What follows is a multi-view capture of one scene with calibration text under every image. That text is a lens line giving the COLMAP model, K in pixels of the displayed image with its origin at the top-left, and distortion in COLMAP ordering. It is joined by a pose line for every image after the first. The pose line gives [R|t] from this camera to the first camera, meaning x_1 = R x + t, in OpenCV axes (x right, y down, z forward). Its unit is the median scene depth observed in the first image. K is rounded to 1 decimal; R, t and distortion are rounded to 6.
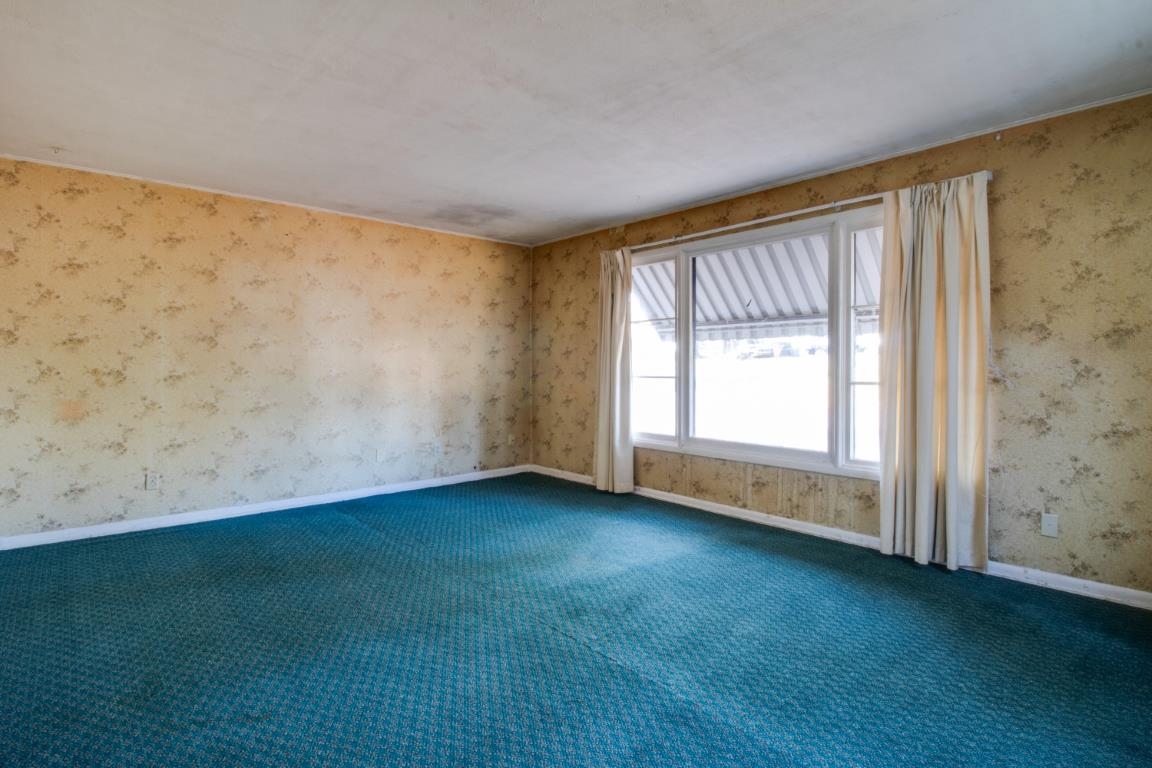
lens RADIAL K [[563.2, 0, 577.4], [0, 563.2, 374.8], [0, 0, 1]] dist [-0.002059, -0.009731]
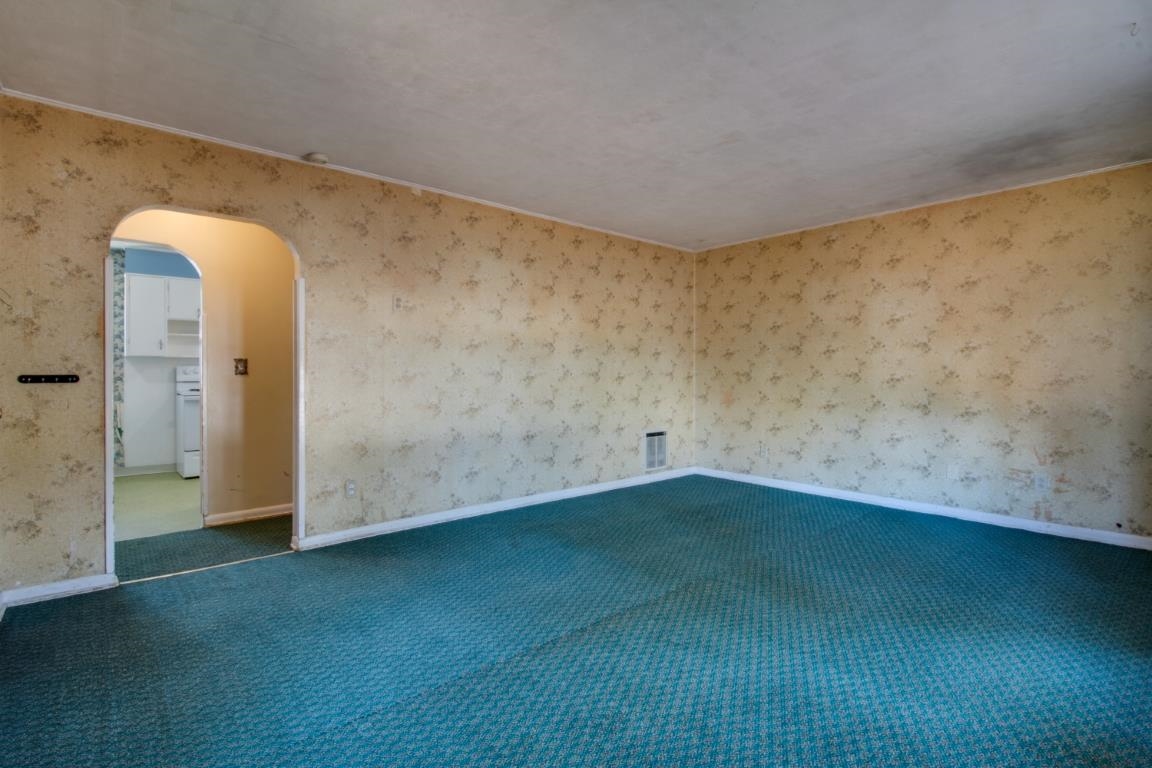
lens RADIAL K [[563.2, 0, 605.2], [0, 563.2, 377.0], [0, 0, 1]] dist [-0.002059, -0.009731]
pose [[0.013014, 0.008524, -0.999879, 0.538082], [-0.013248, 0.999877, 0.008351, -0.002746], [0.999828, 0.013137, 0.013125, 0.486497]]
